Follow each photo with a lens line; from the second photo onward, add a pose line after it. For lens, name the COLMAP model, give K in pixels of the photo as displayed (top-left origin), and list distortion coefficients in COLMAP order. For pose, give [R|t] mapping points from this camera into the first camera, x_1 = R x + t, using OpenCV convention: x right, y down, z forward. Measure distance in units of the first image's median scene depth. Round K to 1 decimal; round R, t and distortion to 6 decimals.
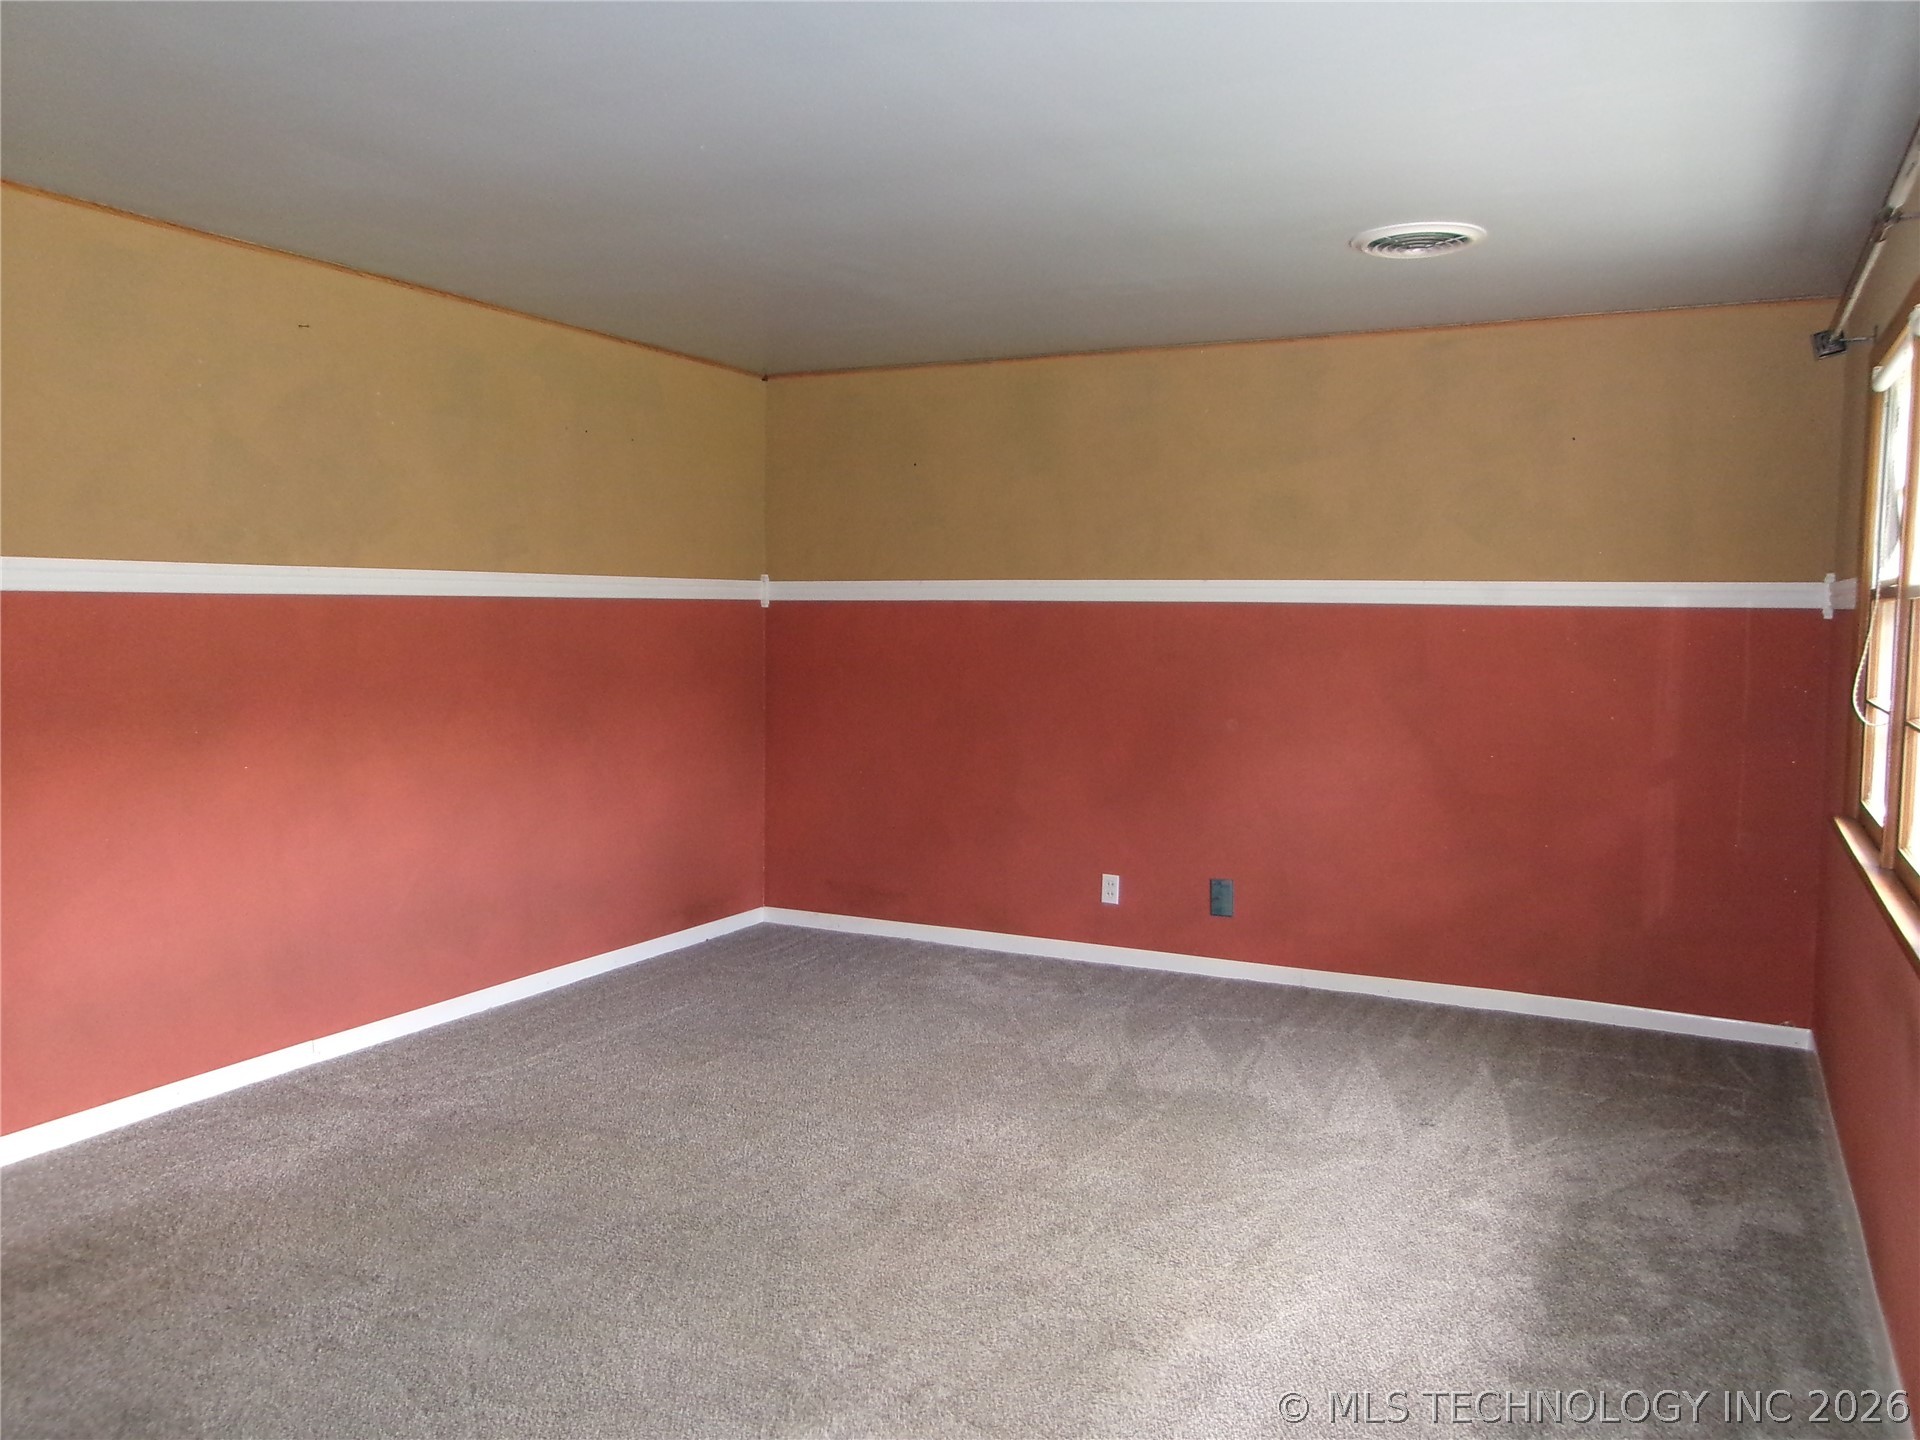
lens RADIAL K [[1507.2, 0, 961.6], [0, 1507.2, 714.5], [0, 0, 1]] dist [-0.018227, 0.053399]
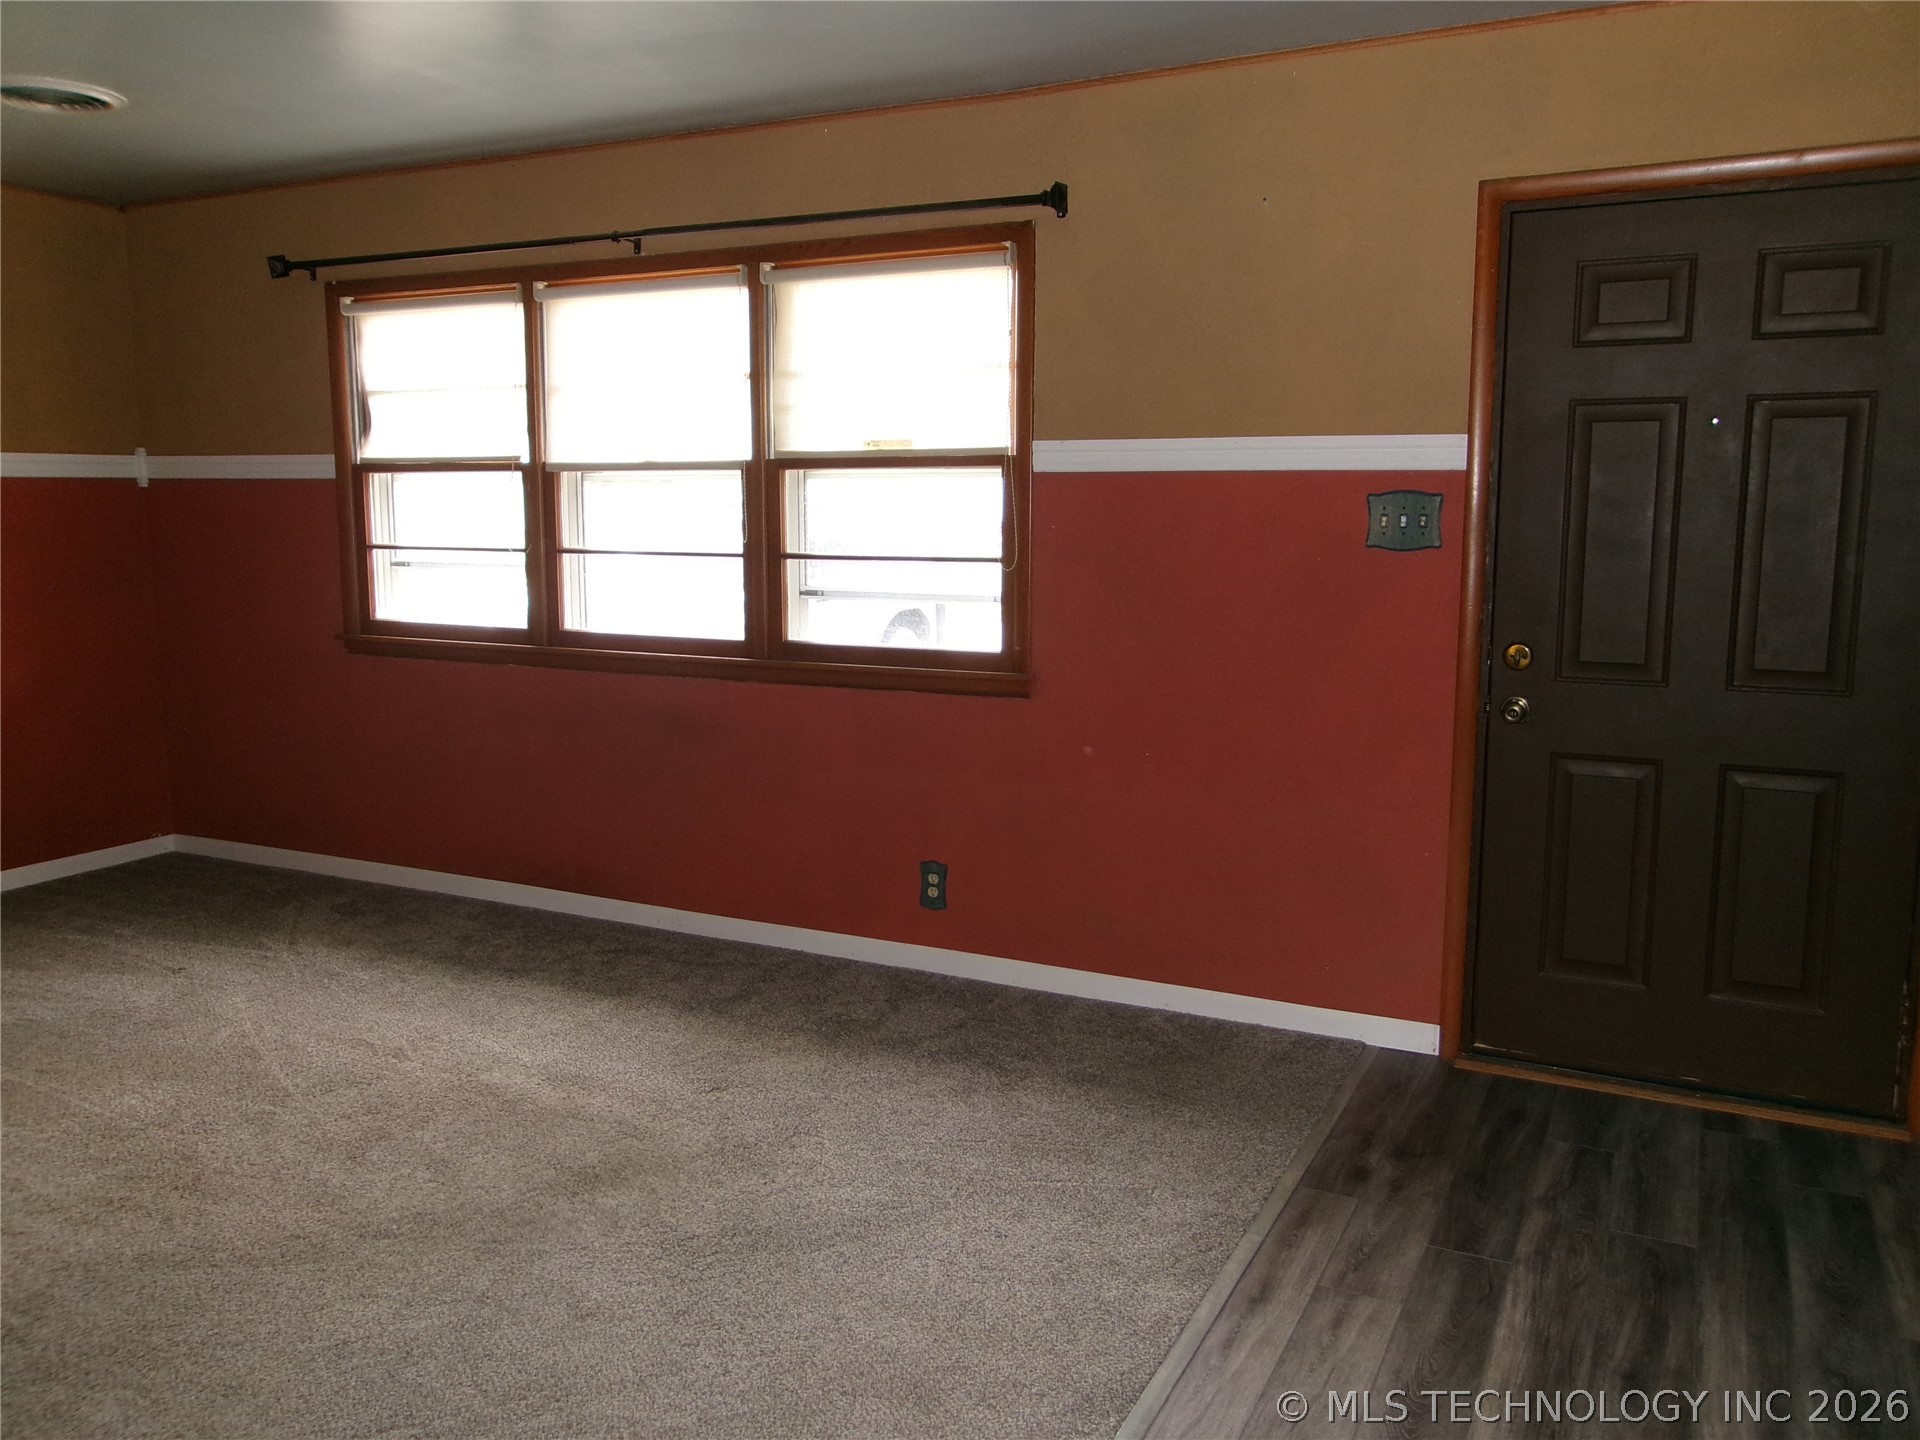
lens RADIAL K [[1507.2, 0, 961.2], [0, 1507.2, 724.8], [0, 0, 1]] dist [-0.018227, 0.053399]
pose [[0.005159, -0.167473, 0.985863, -0.778426], [0.072049, 0.983376, 0.166673, -0.040096], [-0.997388, 0.070170, 0.017139, 0.455450]]
